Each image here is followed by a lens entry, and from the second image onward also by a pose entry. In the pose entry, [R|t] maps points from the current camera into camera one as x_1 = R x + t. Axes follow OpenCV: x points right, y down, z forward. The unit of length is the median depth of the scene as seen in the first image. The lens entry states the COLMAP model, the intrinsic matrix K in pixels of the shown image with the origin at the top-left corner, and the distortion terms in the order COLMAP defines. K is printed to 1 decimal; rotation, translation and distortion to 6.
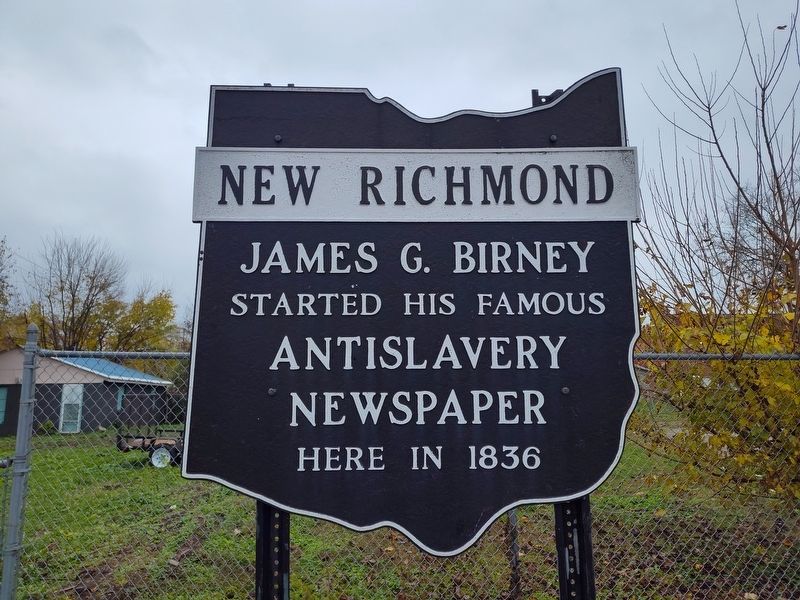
lens RADIAL K [[540.3, 0, 403.8], [0, 540.3, 301.0], [0, 0, 1]] dist [0.010440, 0.000891]
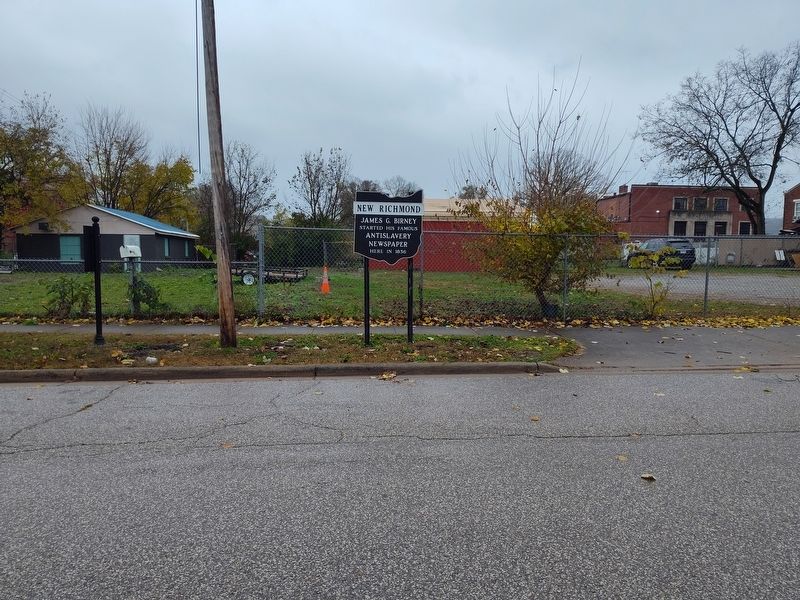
lens RADIAL K [[540.3, 0, 402.0], [0, 540.3, 301.9], [0, 0, 1]] dist [0.010440, 0.000891]
pose [[0.999427, 0.021566, 0.026076, 0.037099], [-0.027583, 0.965593, 0.258590, -0.802854], [-0.019602, -0.259161, 0.965635, -5.368285]]
